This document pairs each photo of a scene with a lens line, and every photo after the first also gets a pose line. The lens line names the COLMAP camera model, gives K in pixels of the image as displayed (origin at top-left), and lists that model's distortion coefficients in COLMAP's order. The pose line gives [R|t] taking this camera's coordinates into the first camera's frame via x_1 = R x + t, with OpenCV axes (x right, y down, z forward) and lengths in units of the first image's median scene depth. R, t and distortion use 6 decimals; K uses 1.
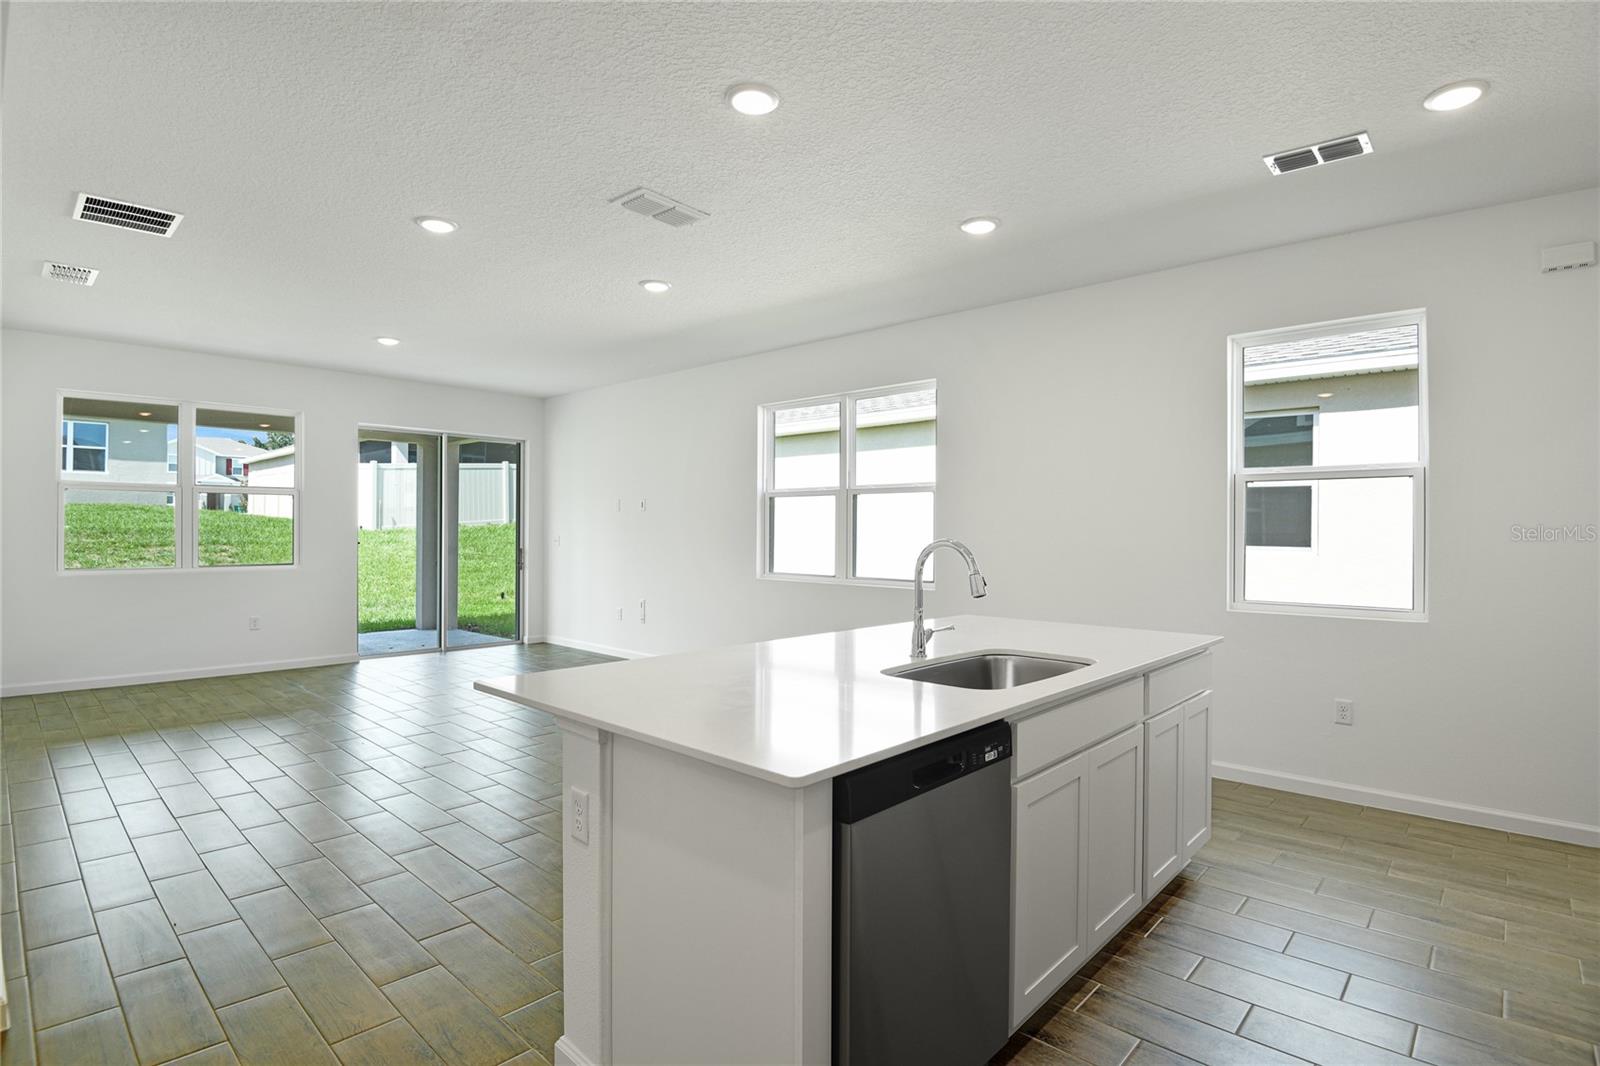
lens RADIAL K [[804.5, 0, 797.2], [0, 804.5, 525.3], [0, 0, 1]] dist [-0.003129, -0.031981]
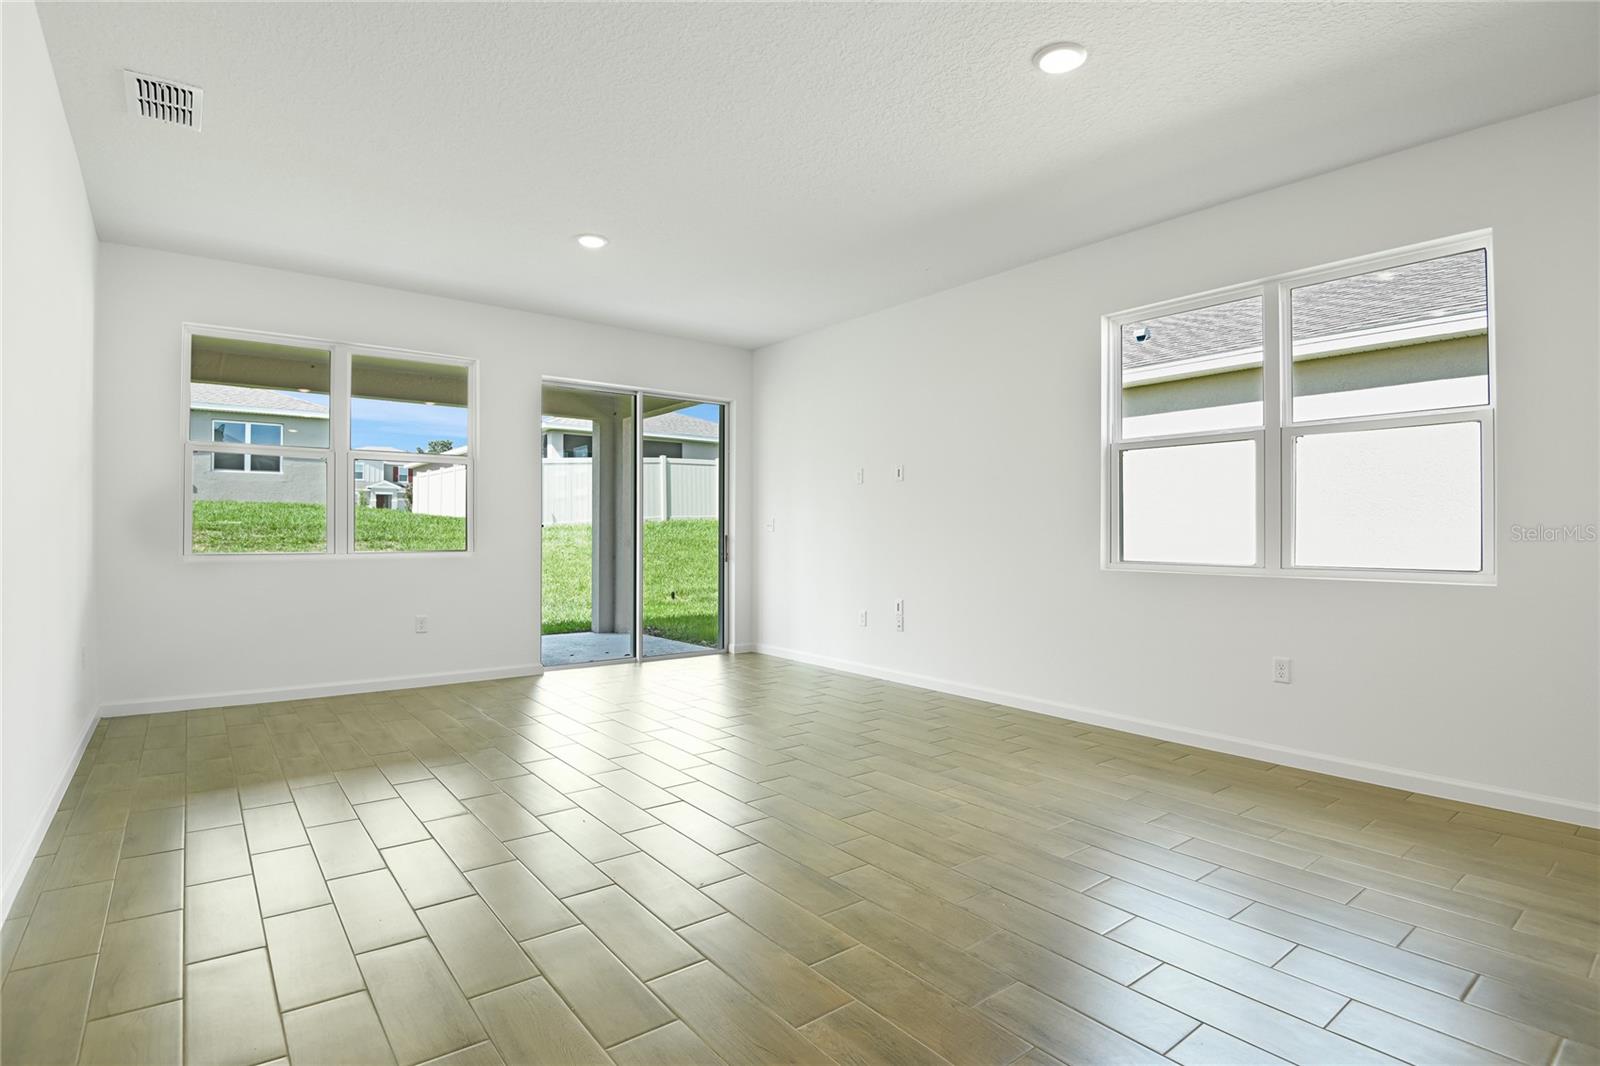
lens RADIAL K [[804.5, 0, 797.2], [0, 804.5, 525.3], [0, 0, 1]] dist [-0.003129, -0.031981]
pose [[0.987855, -0.003489, -0.155337, -0.131983], [0.002549, 0.999977, -0.006250, 0.021521], [0.155356, 0.005778, 0.987842, 0.190411]]
